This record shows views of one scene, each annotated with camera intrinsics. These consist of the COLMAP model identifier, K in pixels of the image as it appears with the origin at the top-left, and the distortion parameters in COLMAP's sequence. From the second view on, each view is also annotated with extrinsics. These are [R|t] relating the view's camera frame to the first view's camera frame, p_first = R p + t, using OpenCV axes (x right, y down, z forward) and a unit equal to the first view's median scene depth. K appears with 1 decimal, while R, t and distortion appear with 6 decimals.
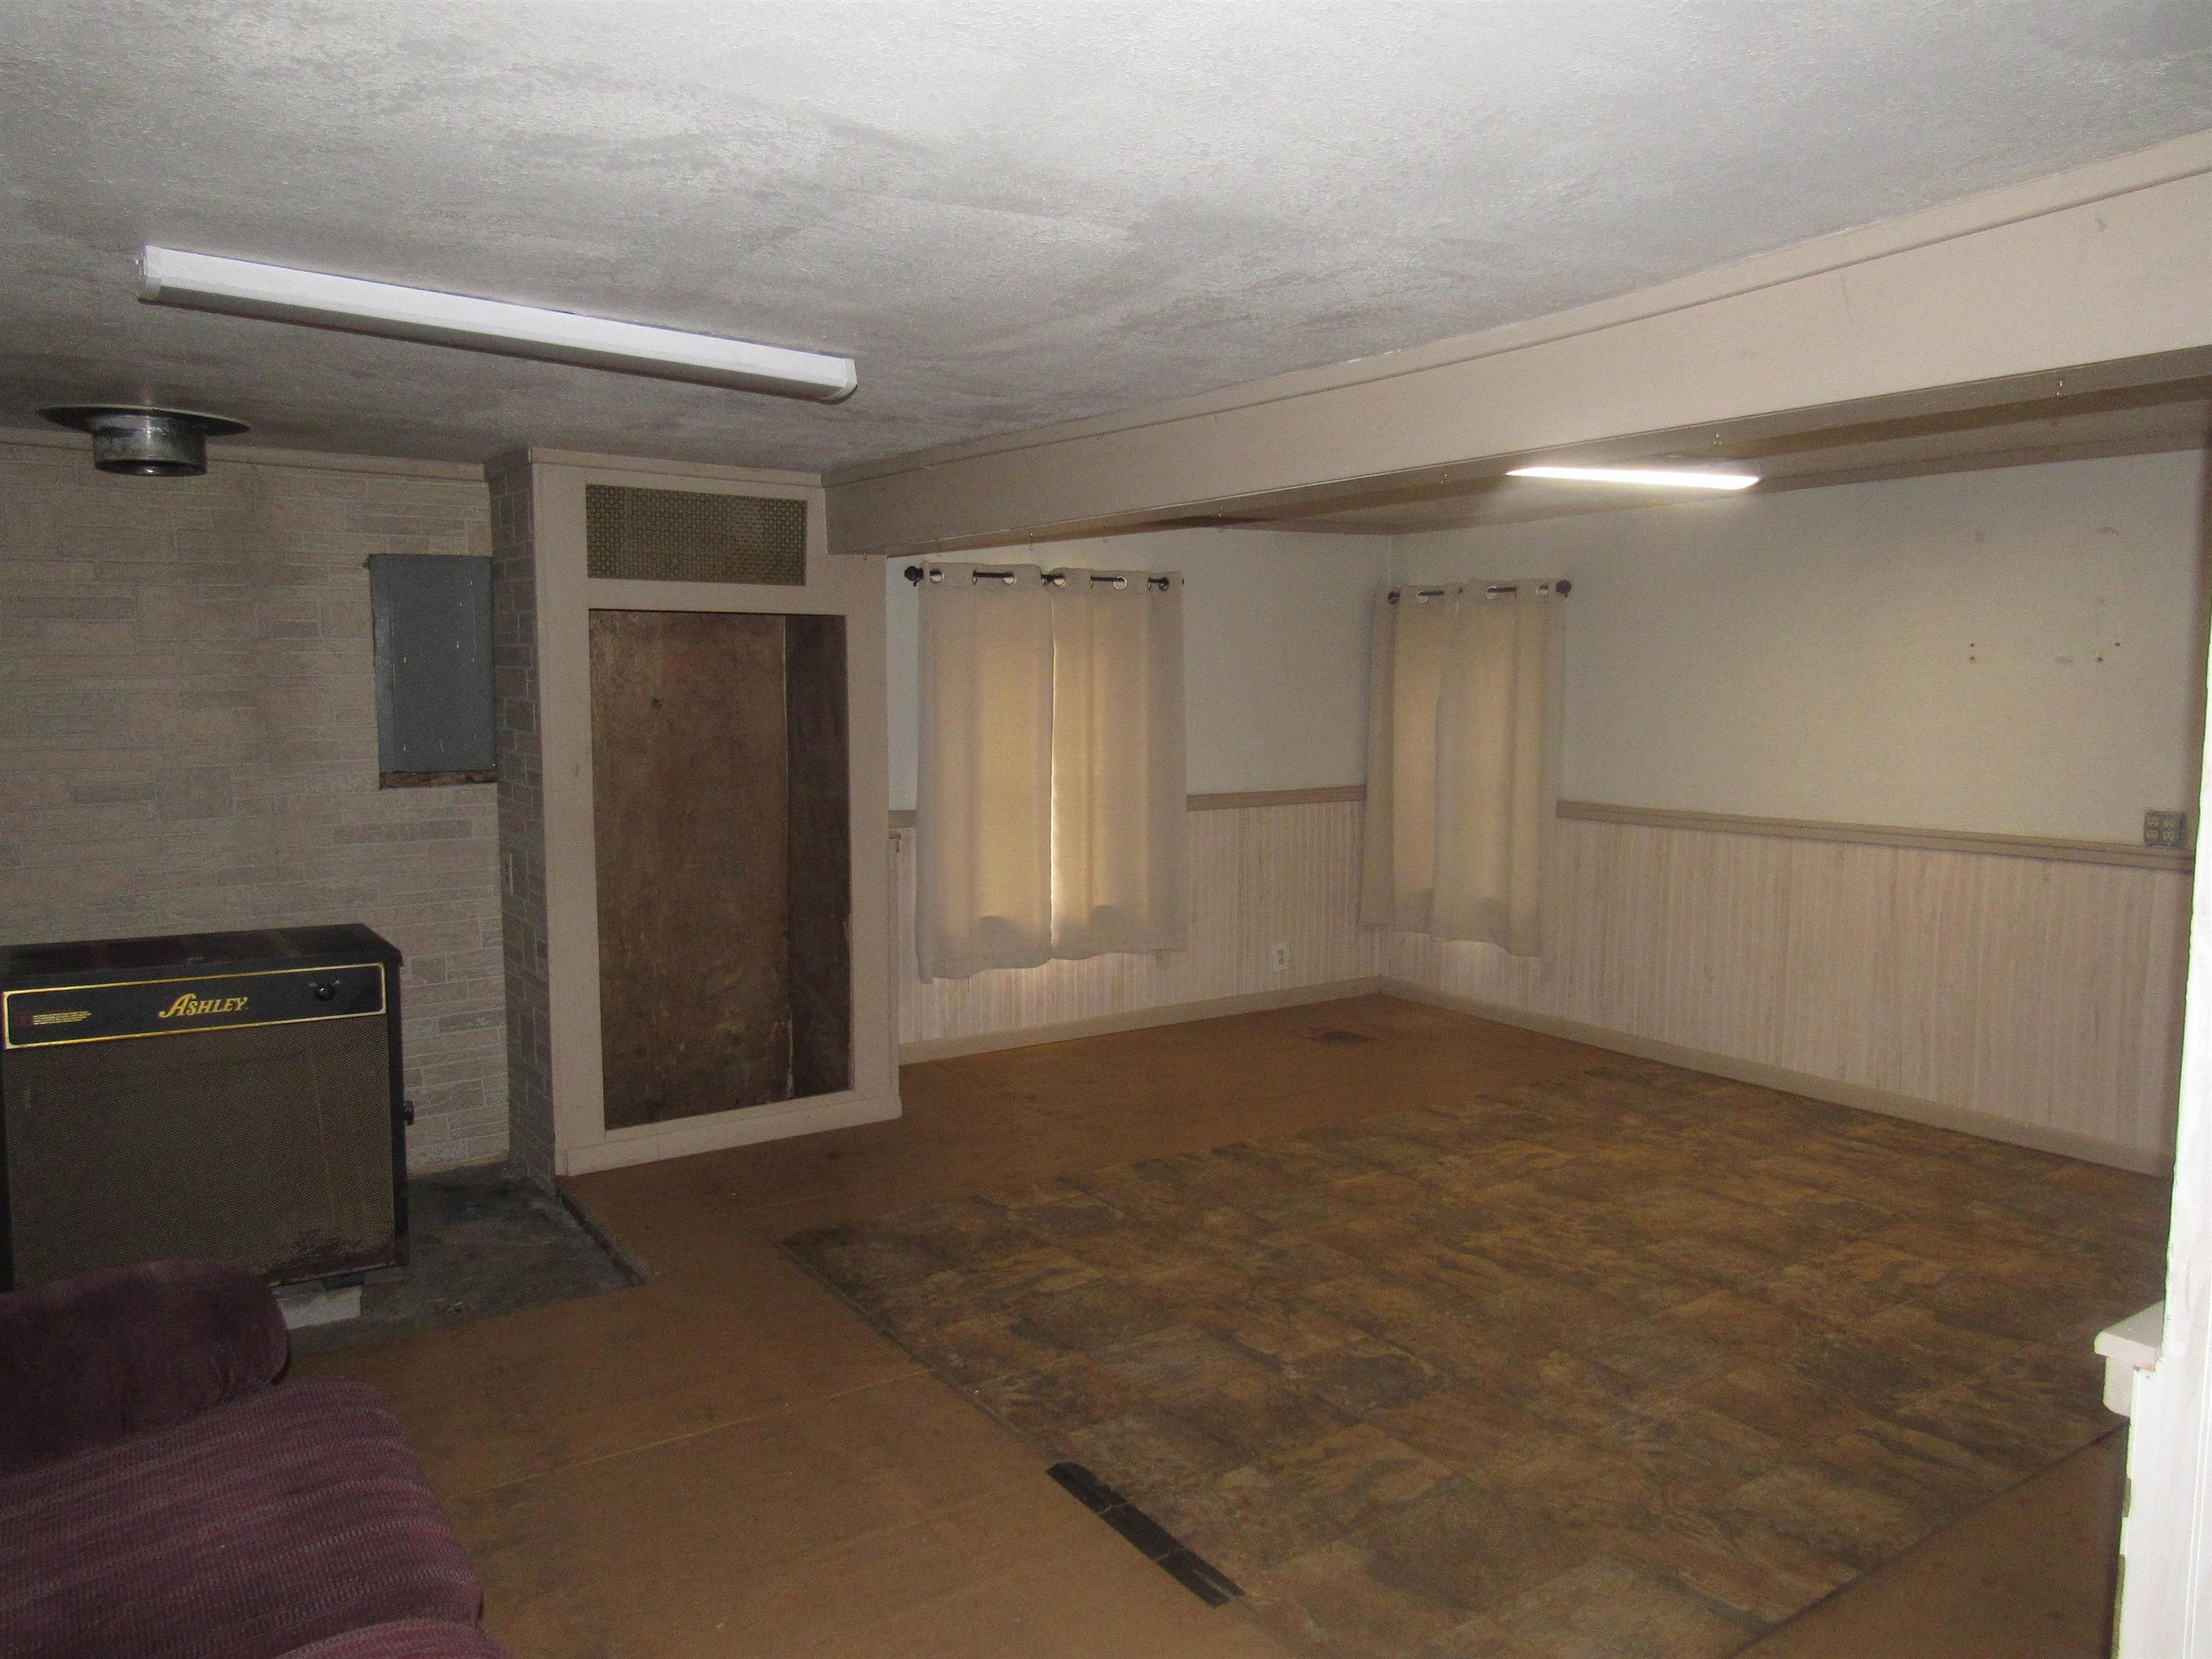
lens RADIAL K [[1588.3, 0, 1099.2], [0, 1588.3, 823.6], [0, 0, 1]] dist [-0.036765, 0.015550]
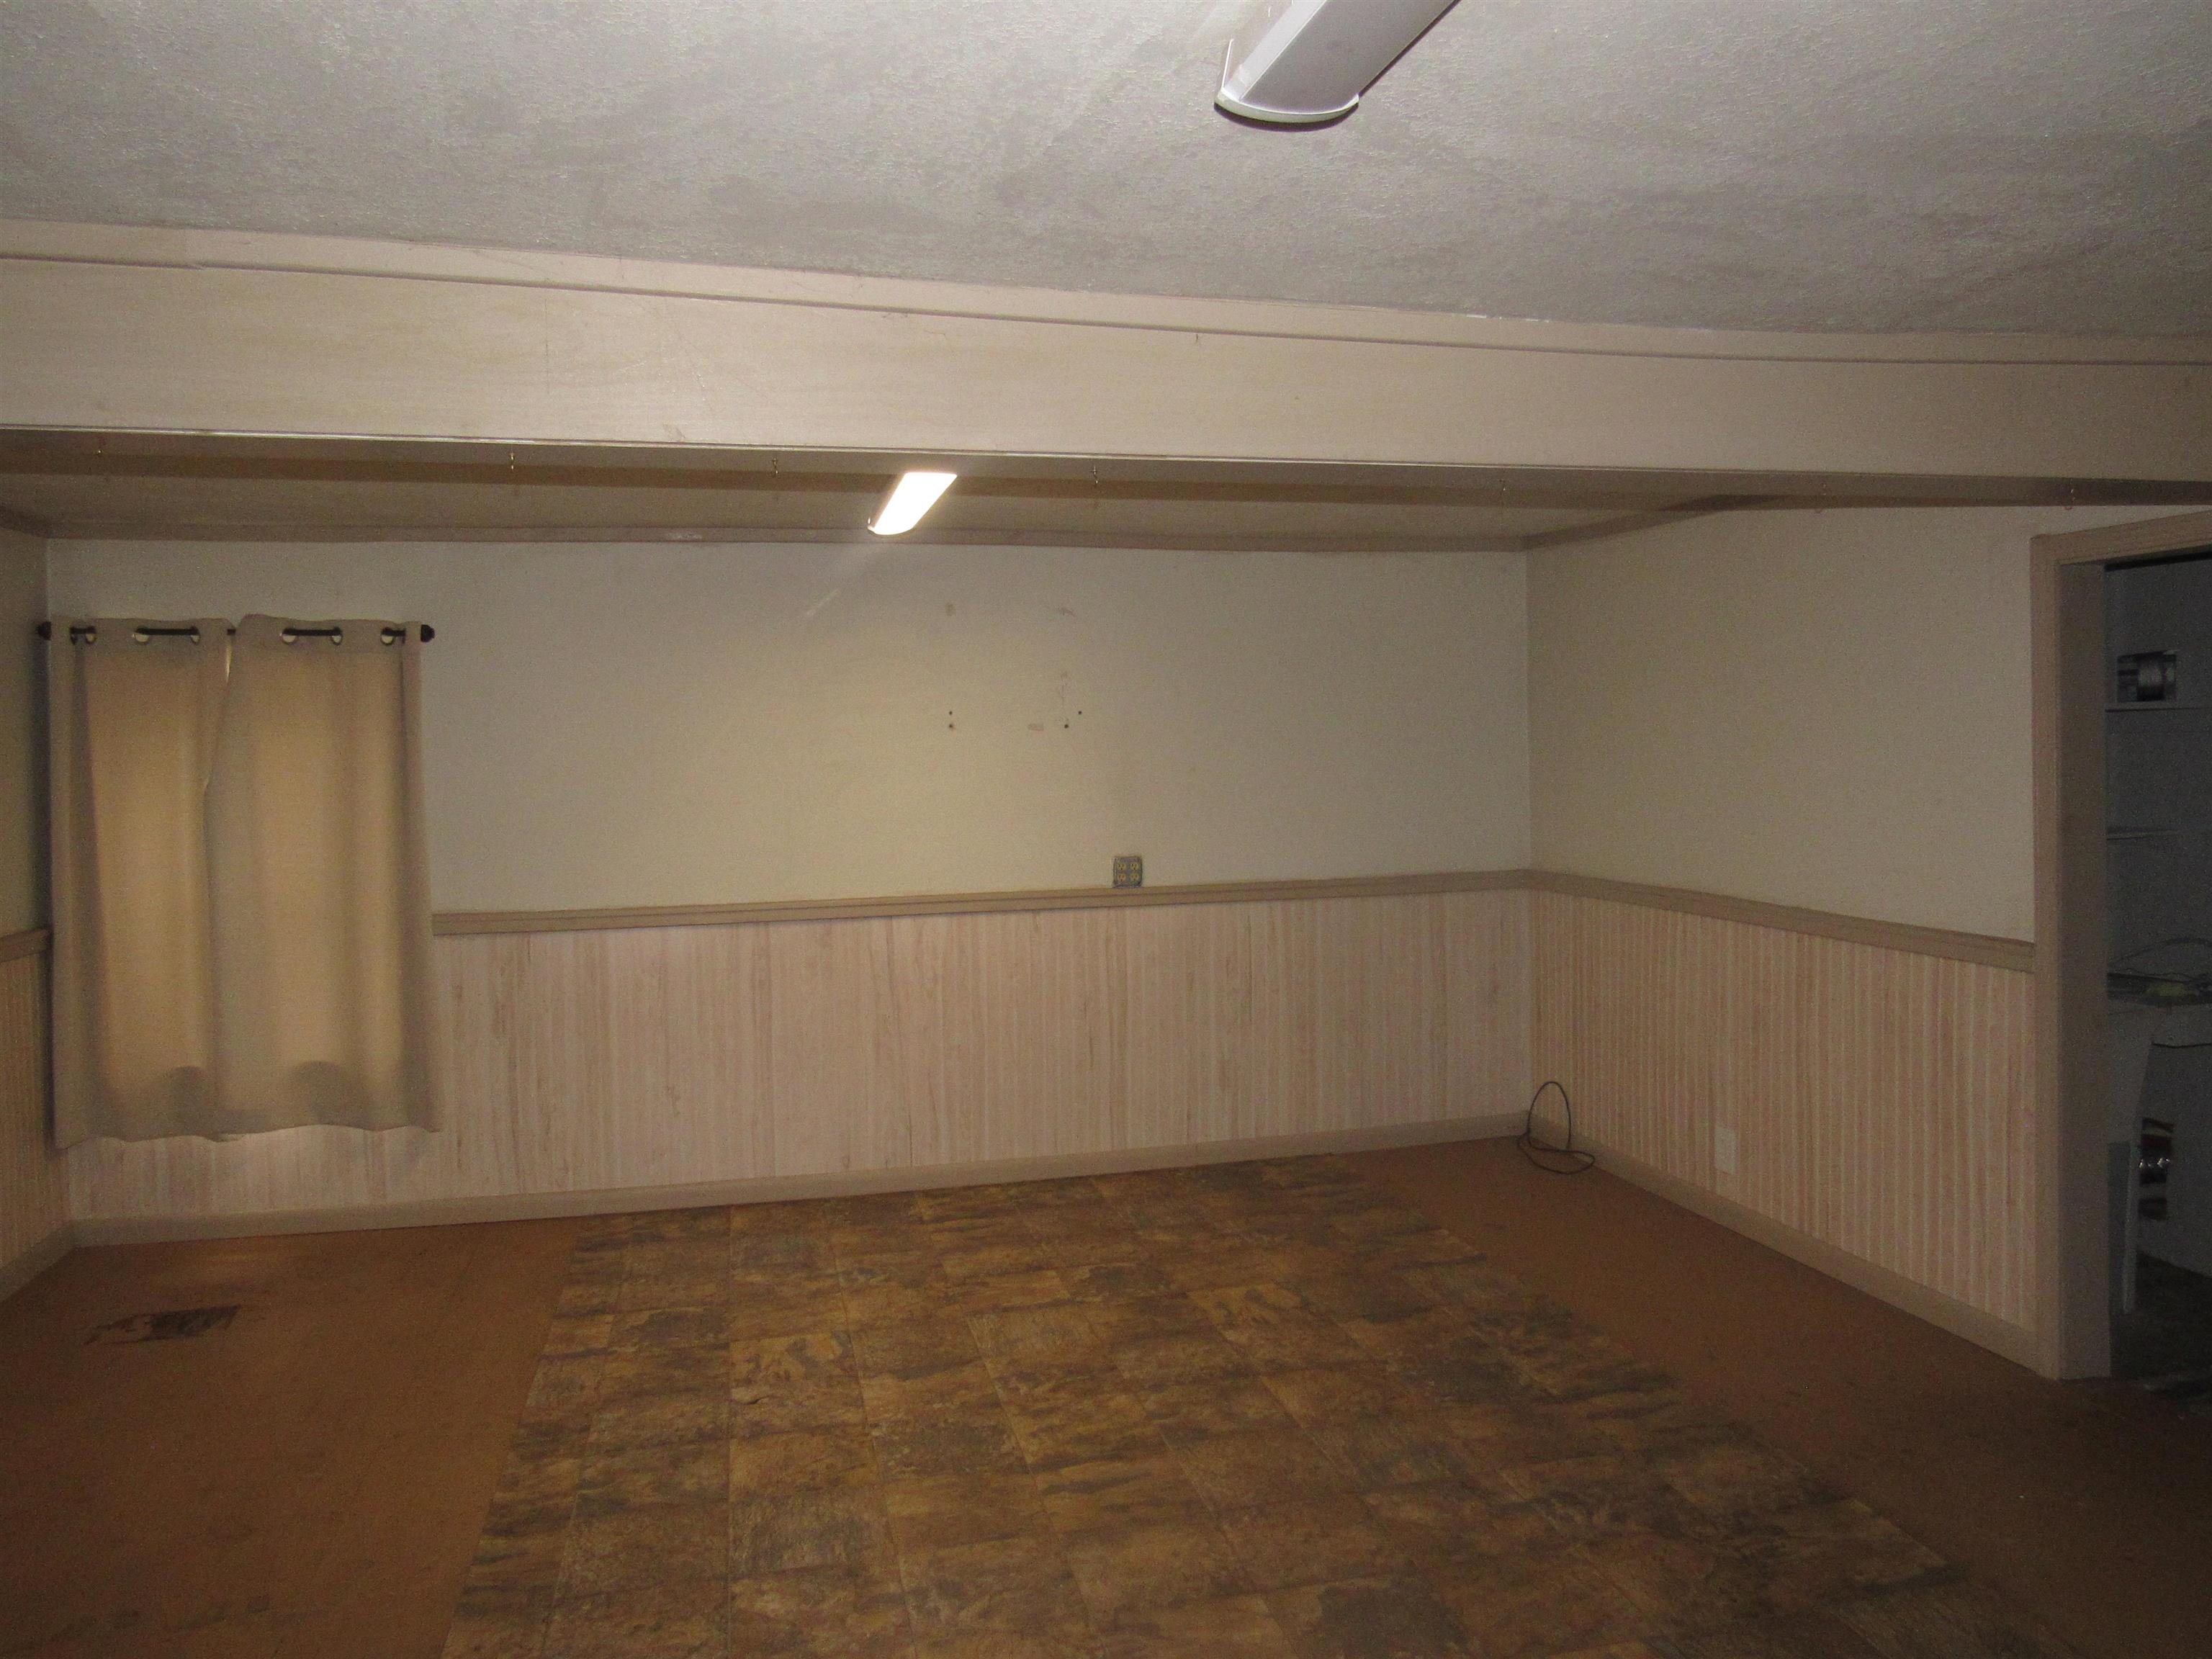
lens RADIAL K [[1588.3, 0, 1102.3], [0, 1588.3, 839.7], [0, 0, 1]] dist [-0.036765, 0.015550]
pose [[0.334489, -0.057009, 0.940674, -0.415854], [0.098761, 0.994793, 0.025171, -0.049709], [-0.937210, 0.084483, 0.338378, 0.591291]]
